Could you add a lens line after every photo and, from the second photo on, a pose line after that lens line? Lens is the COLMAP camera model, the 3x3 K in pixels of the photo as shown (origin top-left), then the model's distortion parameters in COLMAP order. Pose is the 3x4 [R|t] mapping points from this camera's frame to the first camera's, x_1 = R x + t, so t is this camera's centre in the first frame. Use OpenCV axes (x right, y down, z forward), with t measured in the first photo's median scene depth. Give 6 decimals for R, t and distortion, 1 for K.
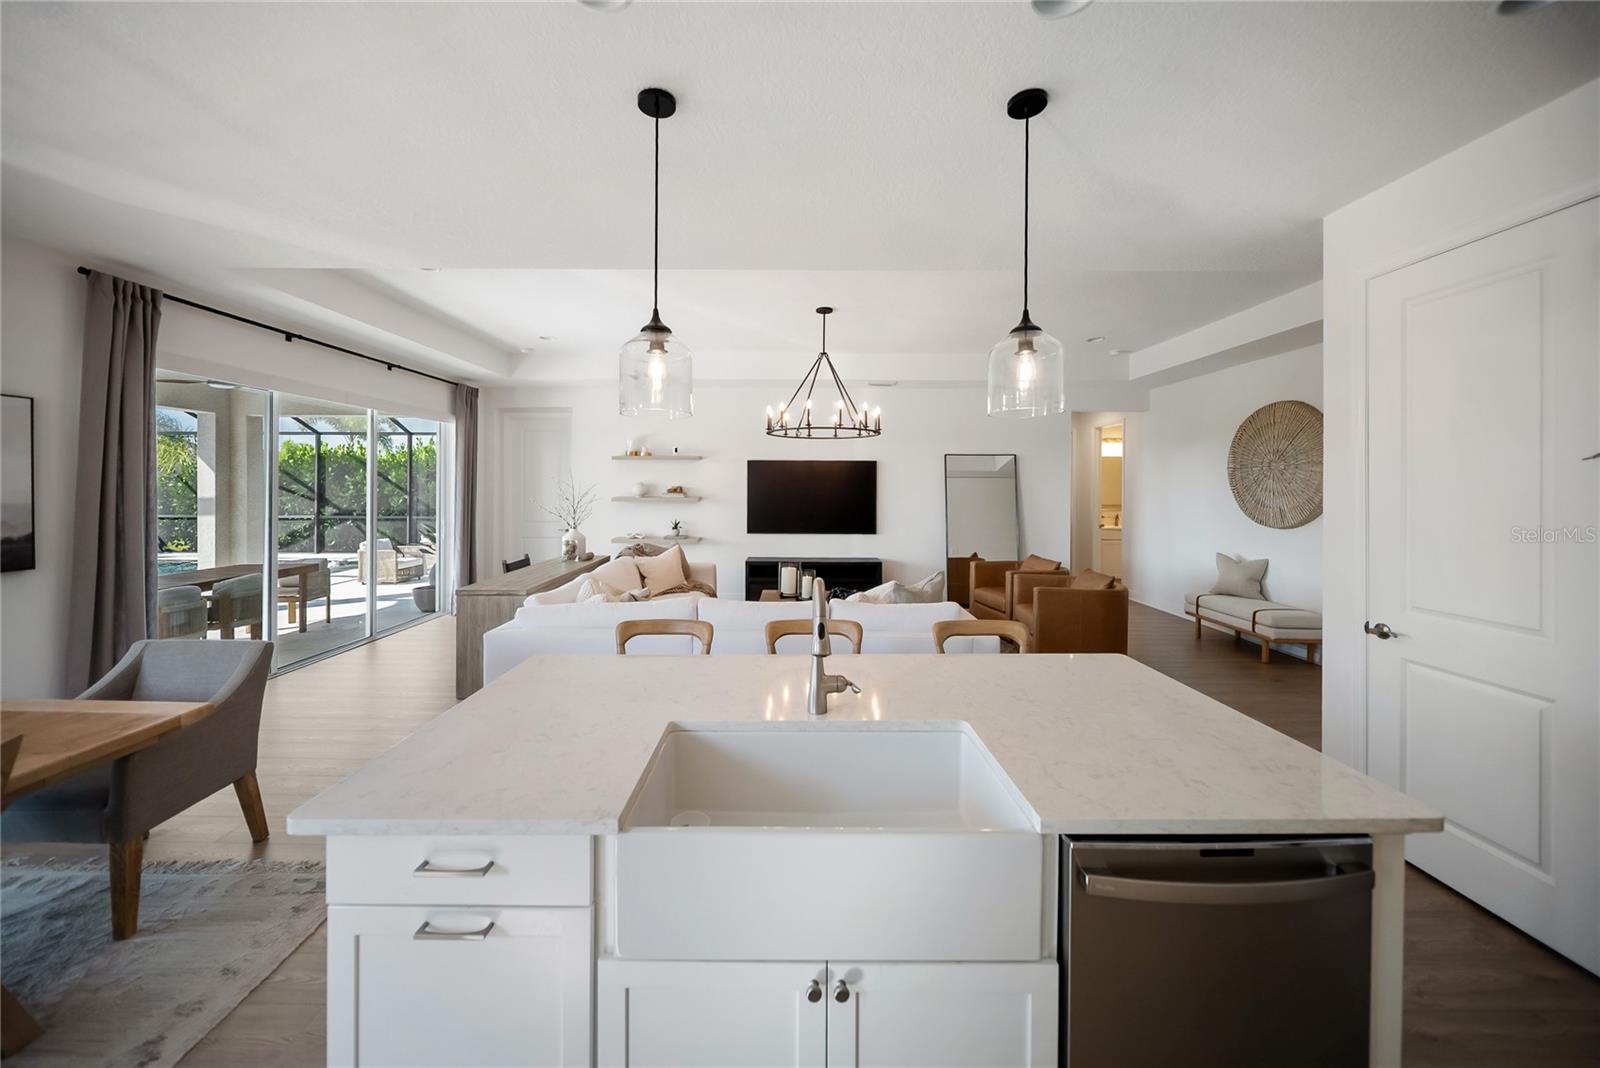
lens RADIAL K [[583.3, 0, 790.3], [0, 583.3, 486.8], [0, 0, 1]] dist [-0.001435, -0.000069]
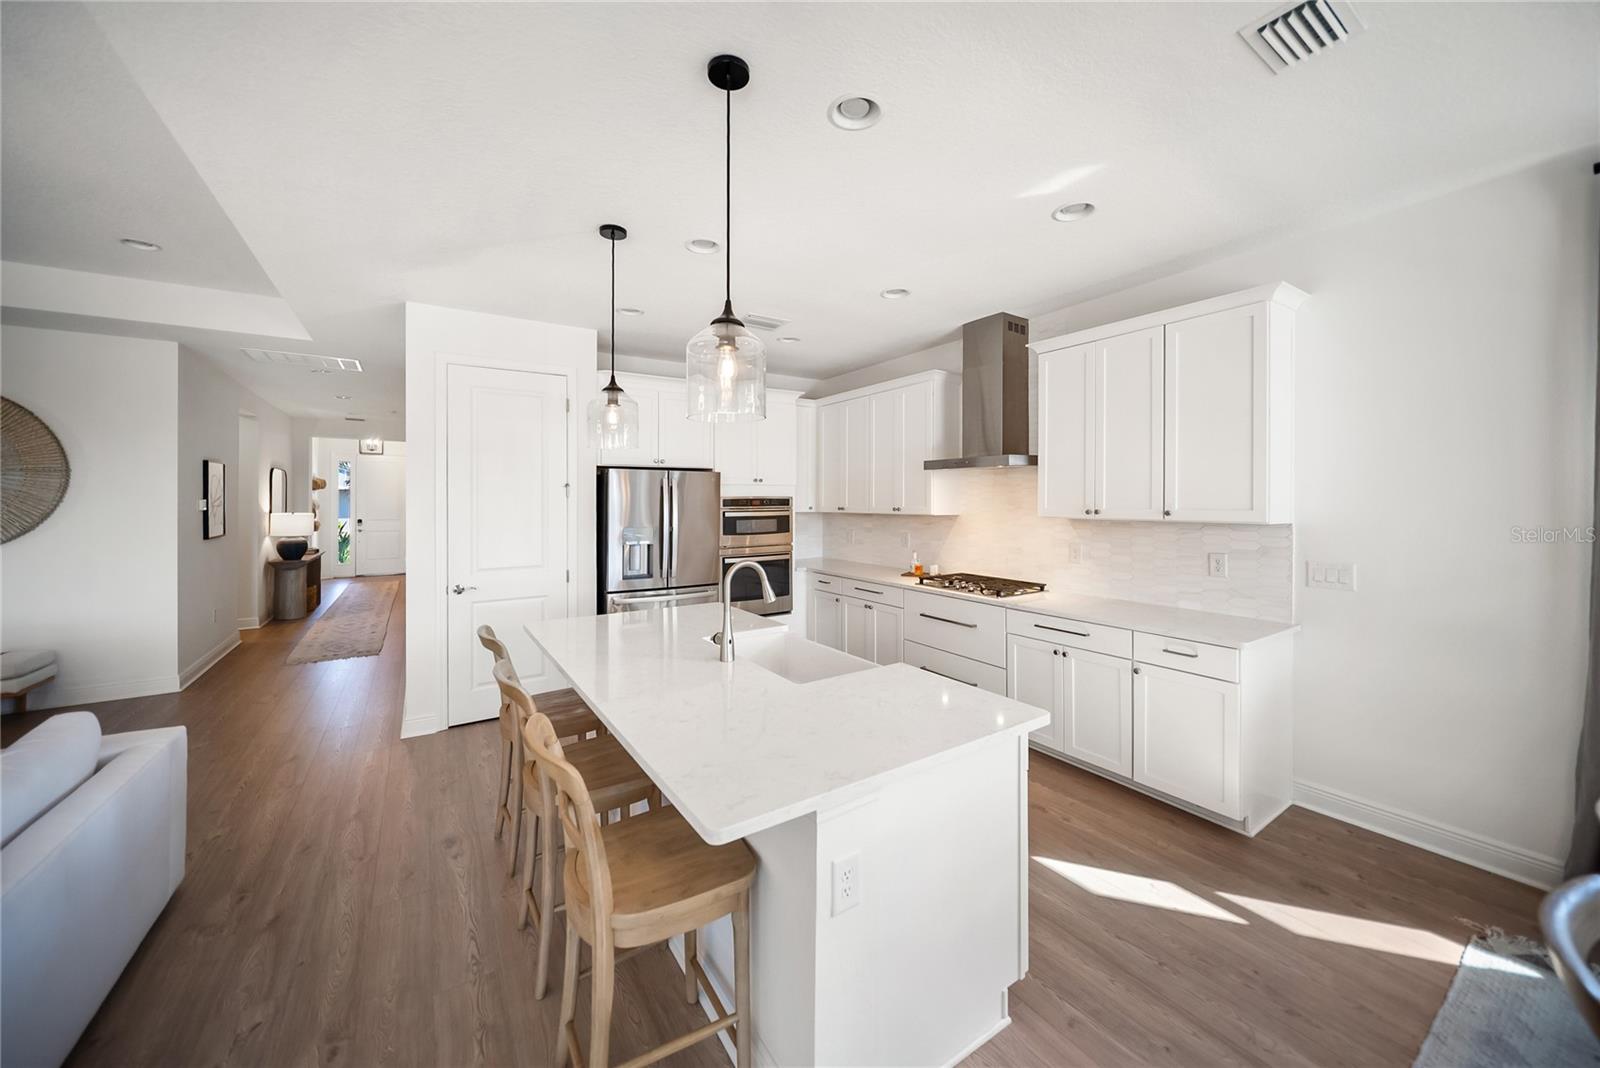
lens RADIAL K [[582.8, 0, 792.7], [0, 582.8, 497.6], [0, 0, 1]] dist [0.000723, 0.000081]
pose [[-0.540296, 0.000909, 0.841474, -0.337485], [0.000322, 1.000000, -0.000874, -0.000535], [-0.841475, -0.000201, -0.540296, 0.452227]]
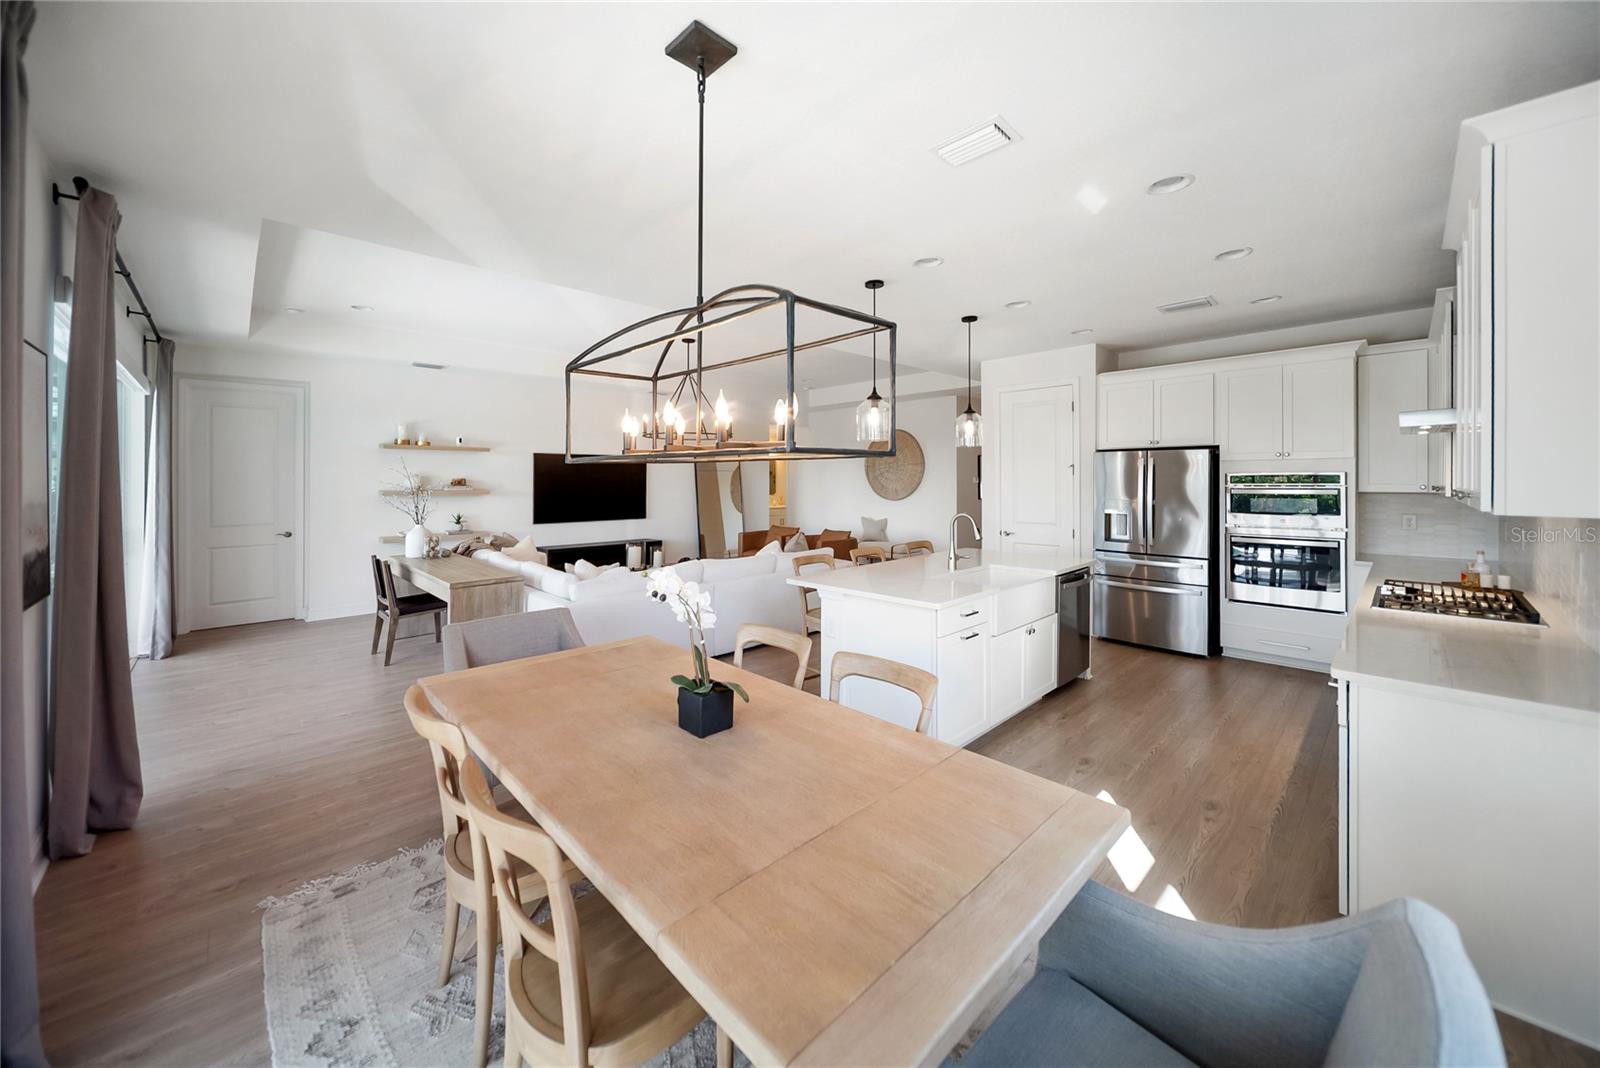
lens RADIAL K [[587.0, 0, 795.7], [0, 587.0, 484.0], [0, 0, 1]] dist [-0.000663, 0.000037]
pose [[0.718408, -0.010585, 0.695542, -0.586417], [0.004806, 0.999936, 0.010253, 0.000981], [-0.695606, -0.004023, 0.718413, -0.081709]]
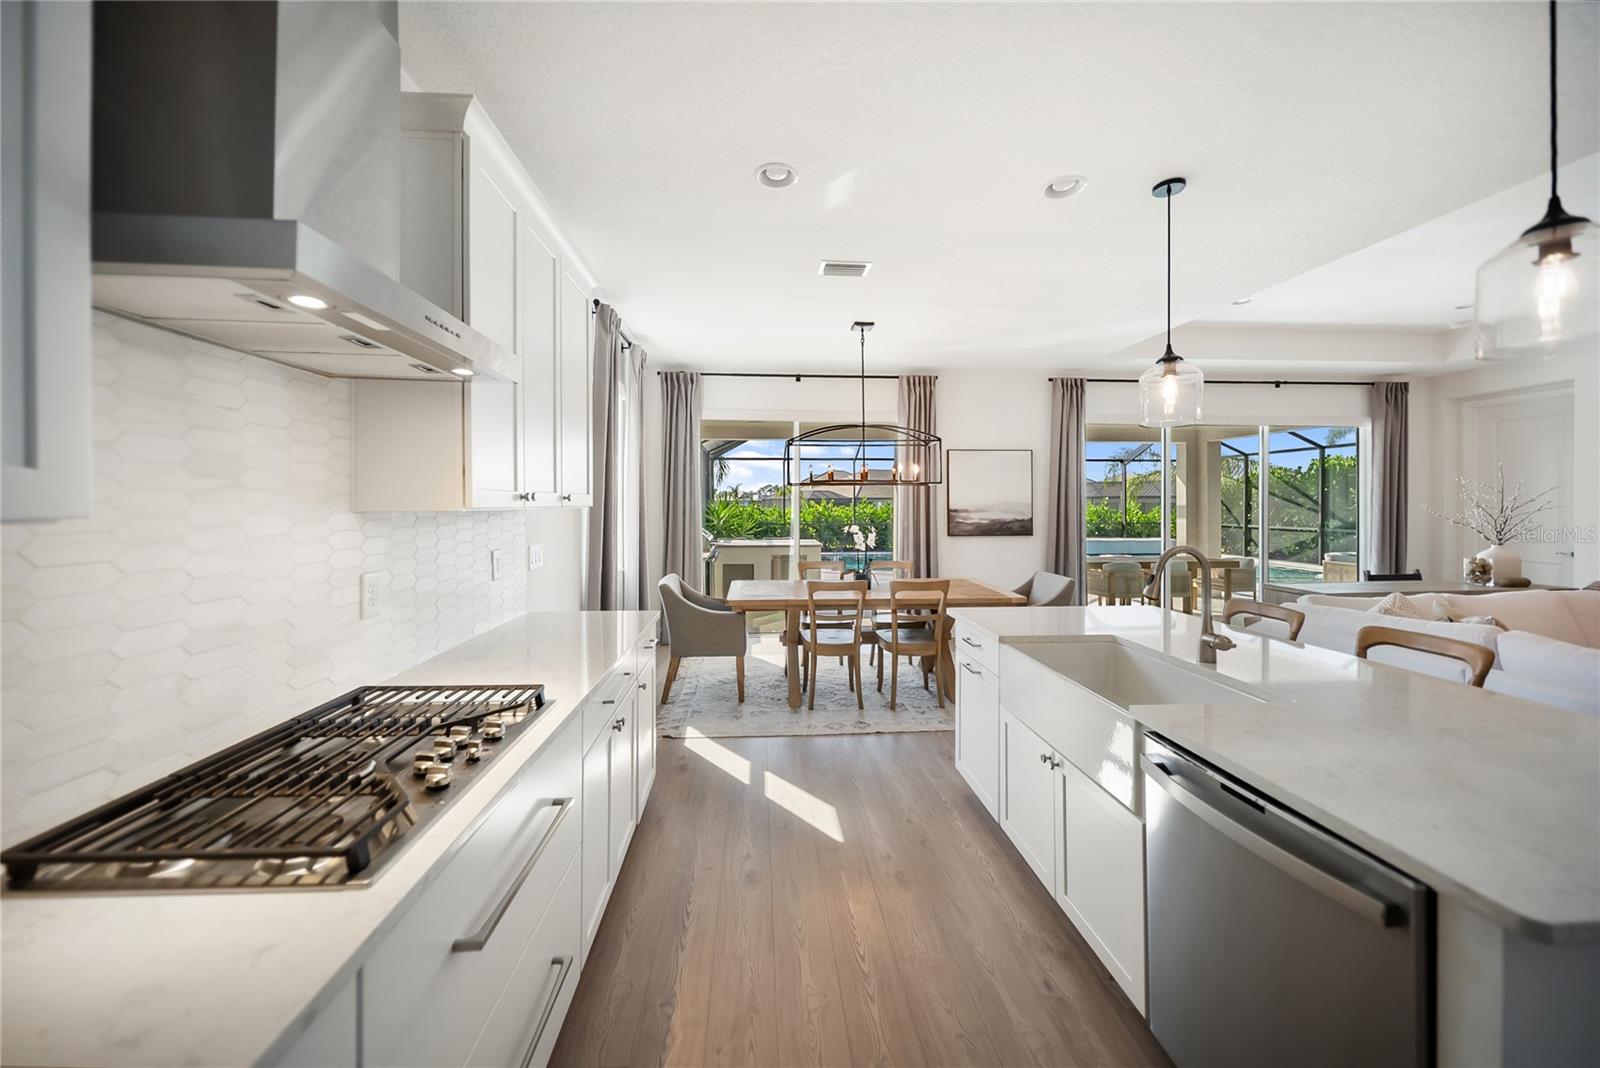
lens RADIAL K [[582.8, 0, 792.7], [0, 582.8, 497.6], [0, 0, 1]] dist [0.000723, 0.000081]
pose [[0.066722, -0.012450, -0.997694, 0.333883], [0.001304, 0.999922, -0.012391, 0.017985], [0.997771, -0.000474, 0.066733, 0.021278]]
